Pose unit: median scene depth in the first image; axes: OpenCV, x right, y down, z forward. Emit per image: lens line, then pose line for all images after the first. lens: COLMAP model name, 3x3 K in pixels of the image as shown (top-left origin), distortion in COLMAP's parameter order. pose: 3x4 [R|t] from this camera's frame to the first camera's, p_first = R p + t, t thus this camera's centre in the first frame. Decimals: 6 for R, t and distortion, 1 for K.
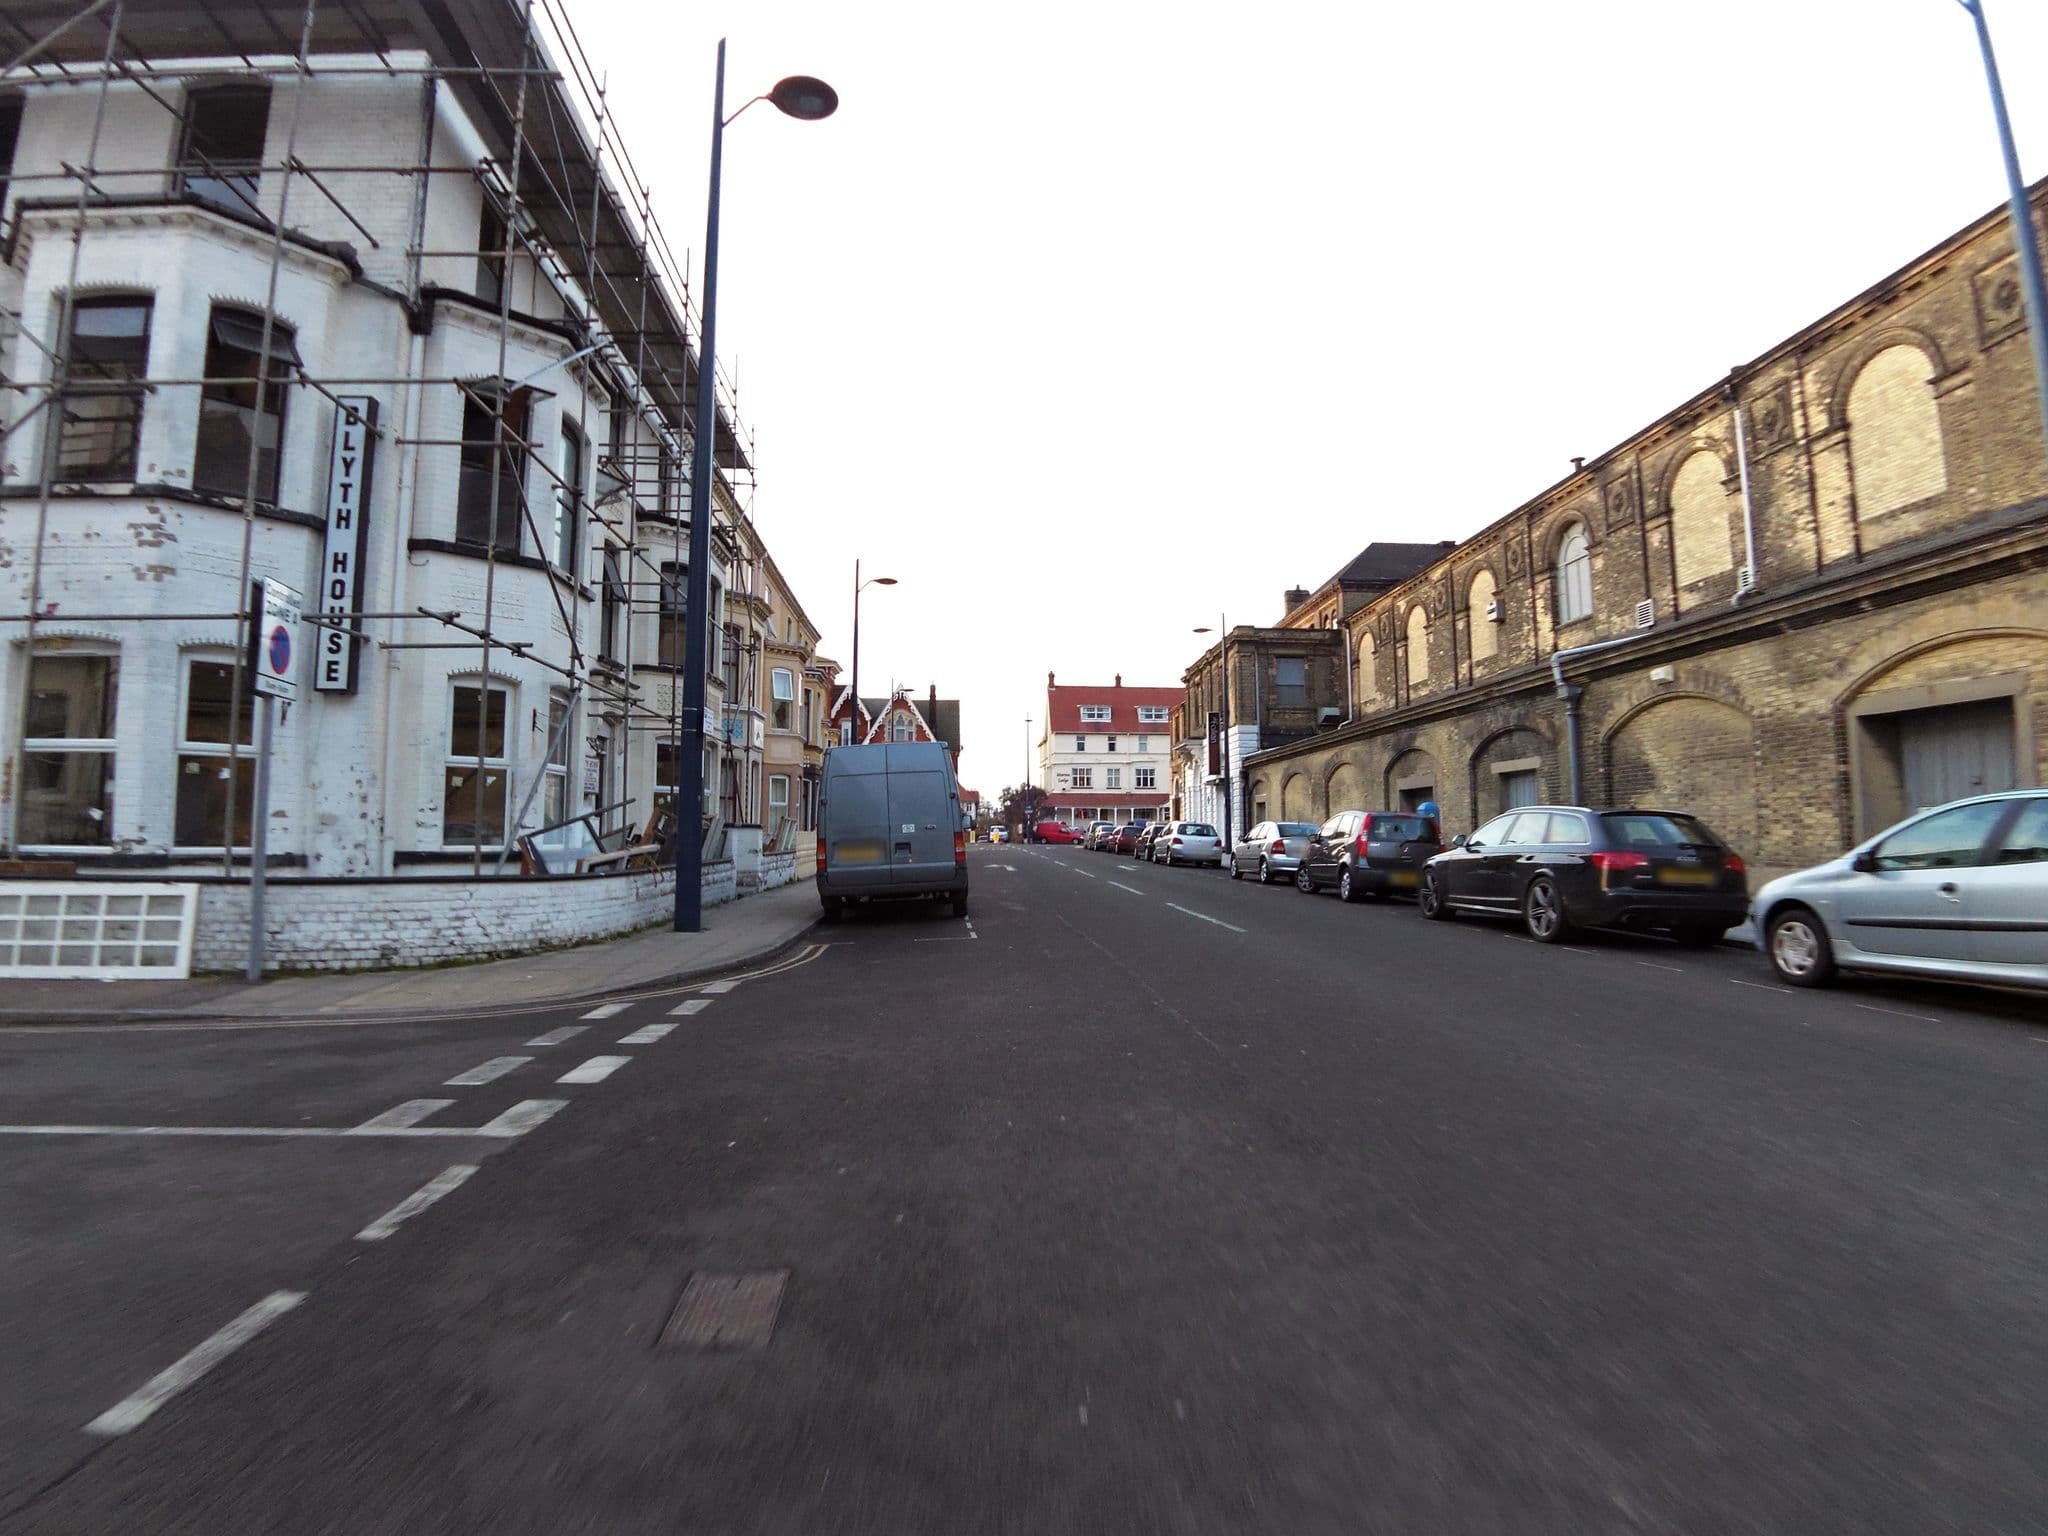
lens RADIAL K [[1157.1, 0, 1024.0], [0, 1157.1, 768.0], [0, 0, 1]] dist [-0.001138, -0.041428]
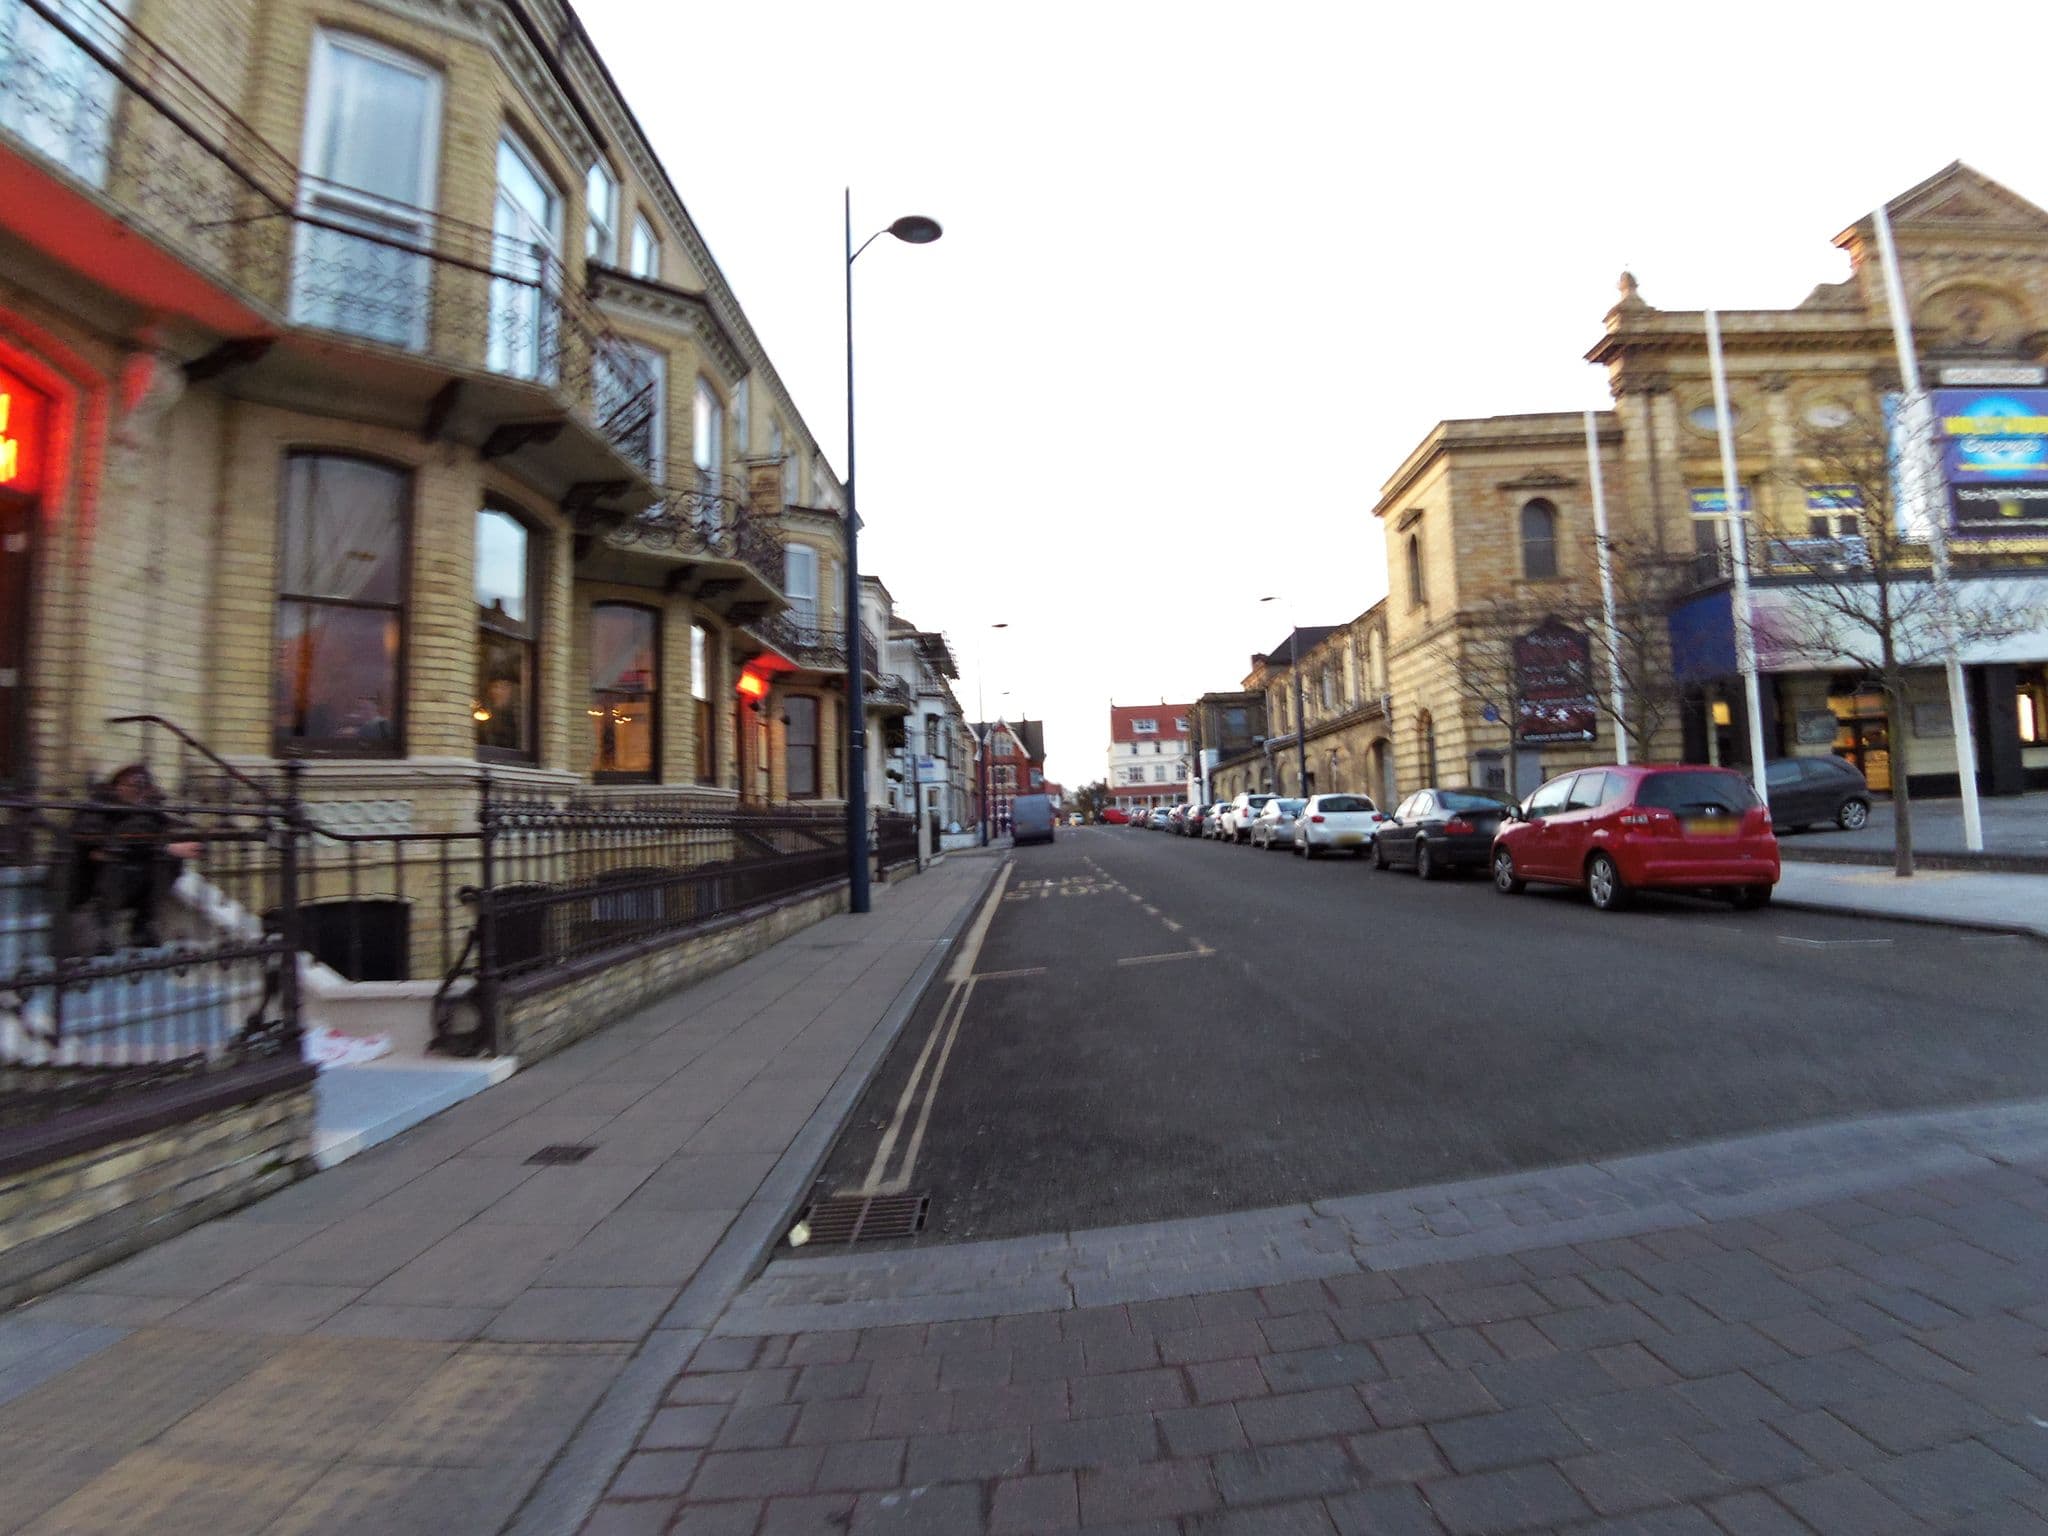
lens RADIAL K [[1157.1, 0, 1024.0], [0, 1157.1, 768.0], [0, 0, 1]] dist [-0.001138, -0.041428]
pose [[0.995854, -0.054158, -0.073086, 0.018653], [0.055029, 0.998435, 0.009962, -0.020346], [0.072432, -0.013942, 0.997276, -0.368744]]
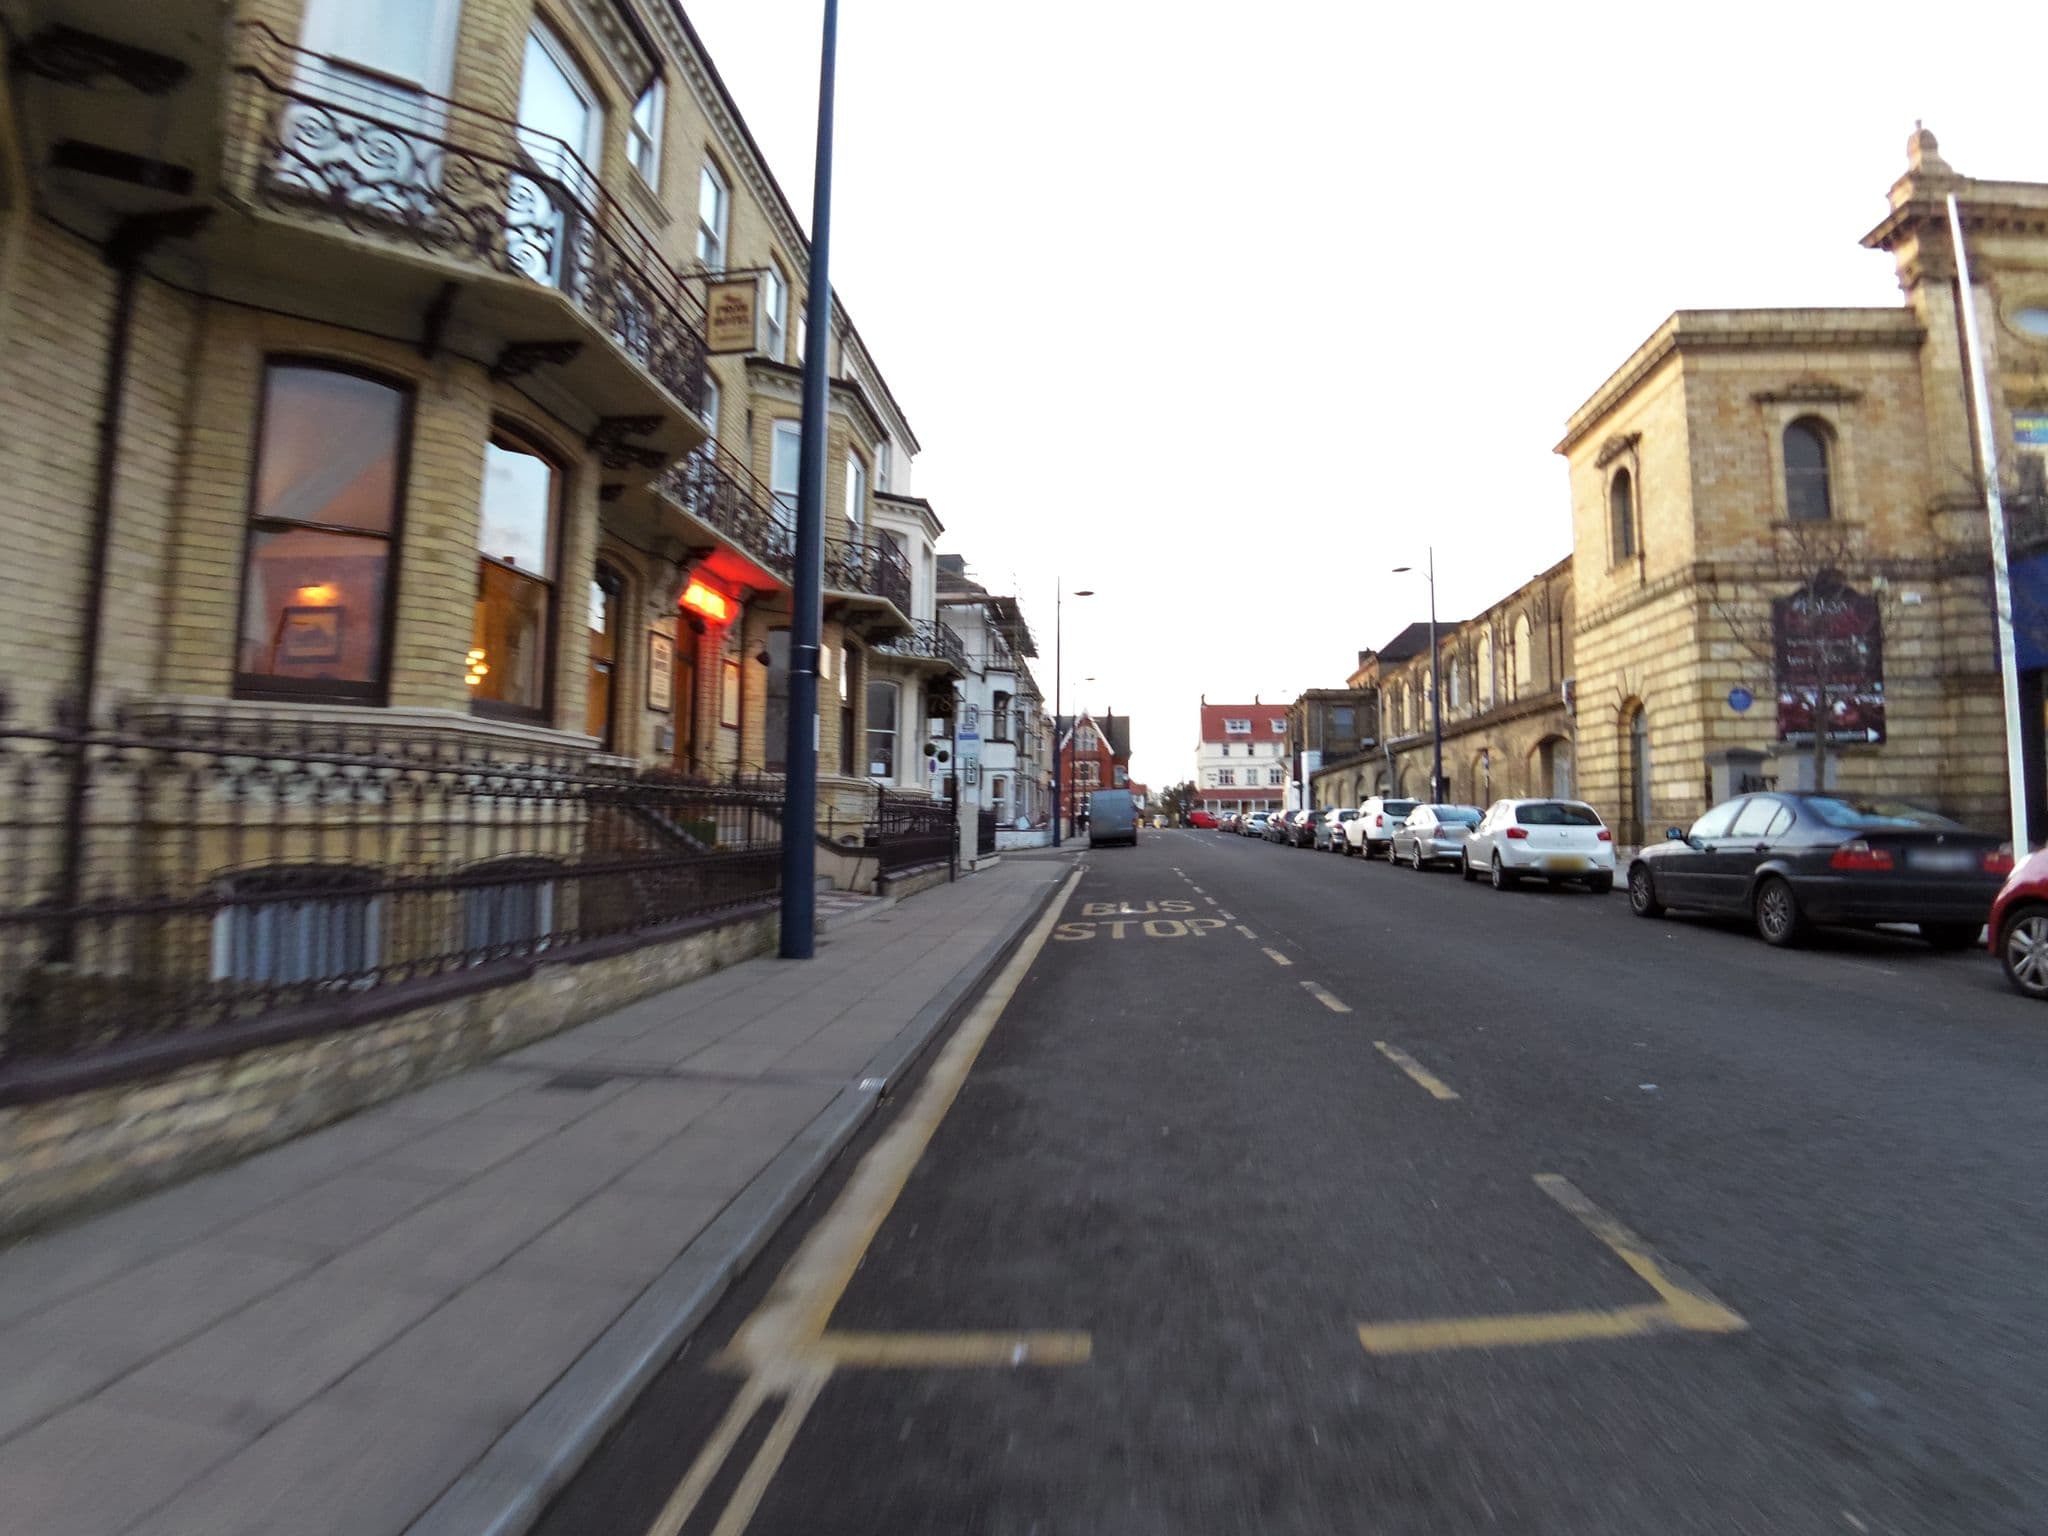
lens RADIAL K [[1157.1, 0, 1024.0], [0, 1157.1, 768.0], [0, 0, 1]] dist [-0.001138, -0.041428]
pose [[0.989258, -0.011697, -0.145712, 0.015241], [0.013127, 0.999875, 0.008856, -0.016046], [0.145590, -0.010673, 0.989287, -0.303488]]
